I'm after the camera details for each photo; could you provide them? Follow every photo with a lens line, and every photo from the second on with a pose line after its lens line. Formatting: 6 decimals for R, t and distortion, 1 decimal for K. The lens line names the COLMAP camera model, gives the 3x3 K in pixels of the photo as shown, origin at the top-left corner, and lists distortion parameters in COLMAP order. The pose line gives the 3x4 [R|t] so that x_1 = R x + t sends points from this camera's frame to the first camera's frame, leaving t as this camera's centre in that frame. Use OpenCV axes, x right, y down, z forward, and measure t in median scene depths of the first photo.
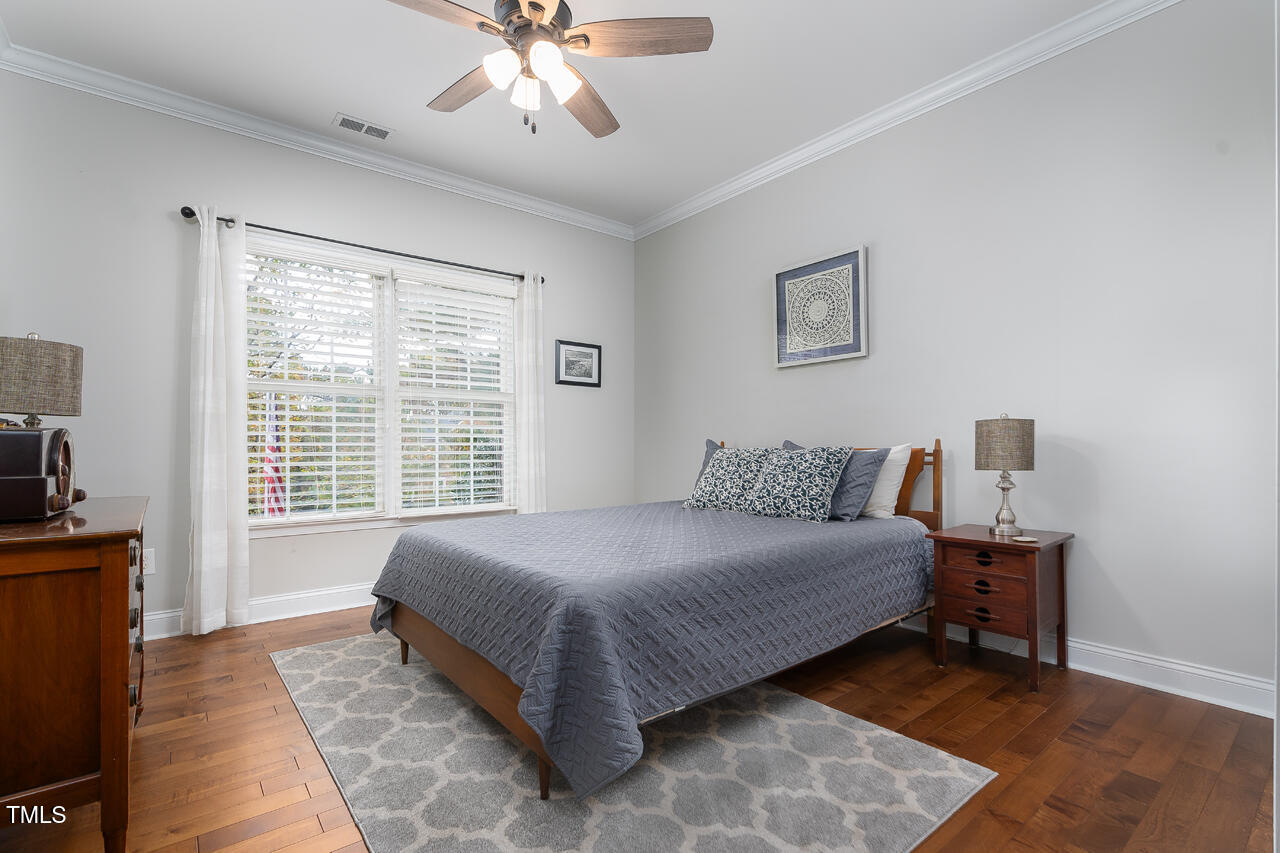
lens RADIAL K [[582.0, 0, 636.4], [0, 582.0, 443.0], [0, 0, 1]] dist [0.000022, -0.000072]
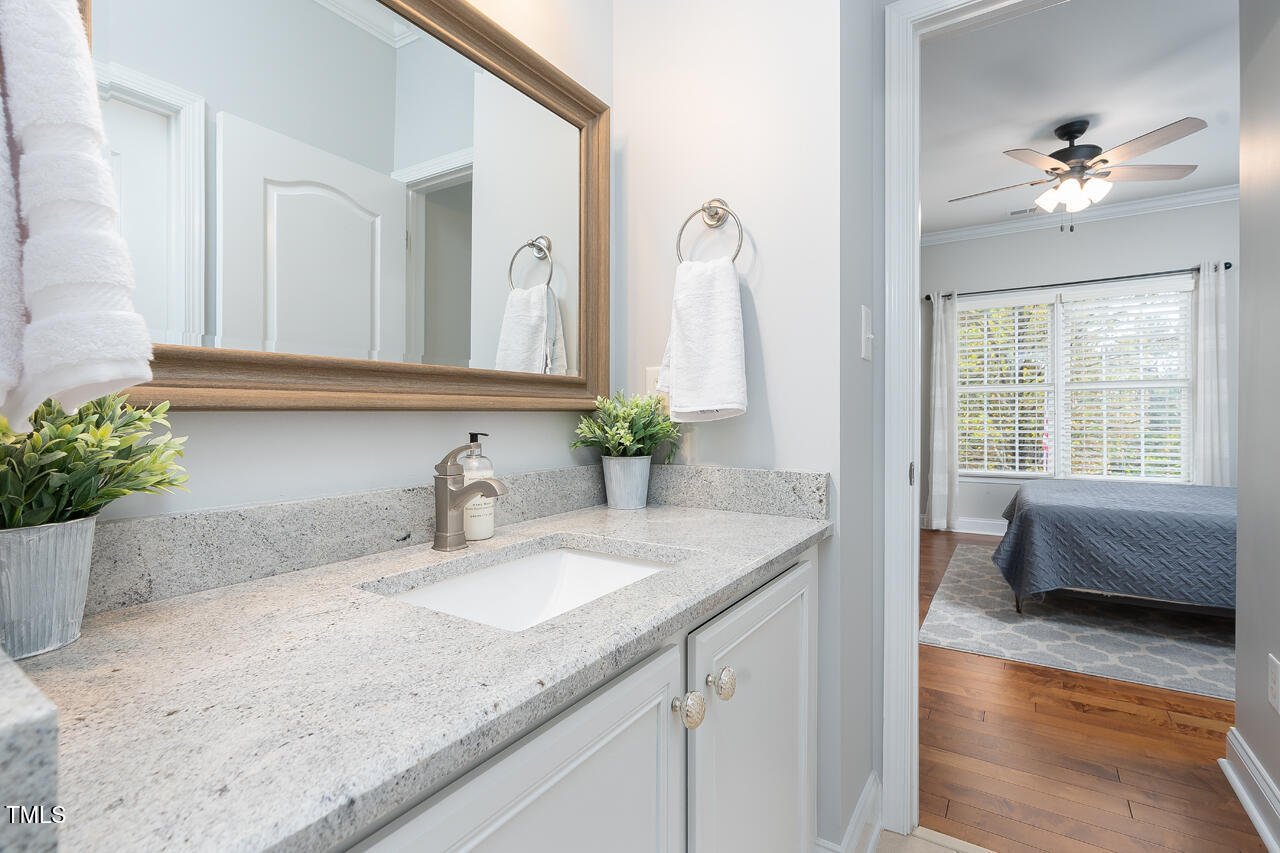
lens RADIAL K [[581.9, 0, 640.0], [0, 581.9, 426.5], [0, 0, 1]] dist [0.000401, 0.000049]
pose [[0.324735, 0.018745, -0.945619, 0.646484], [0.020054, 0.999442, 0.026699, -0.059627], [0.945592, -0.027633, 0.324179, -0.439252]]
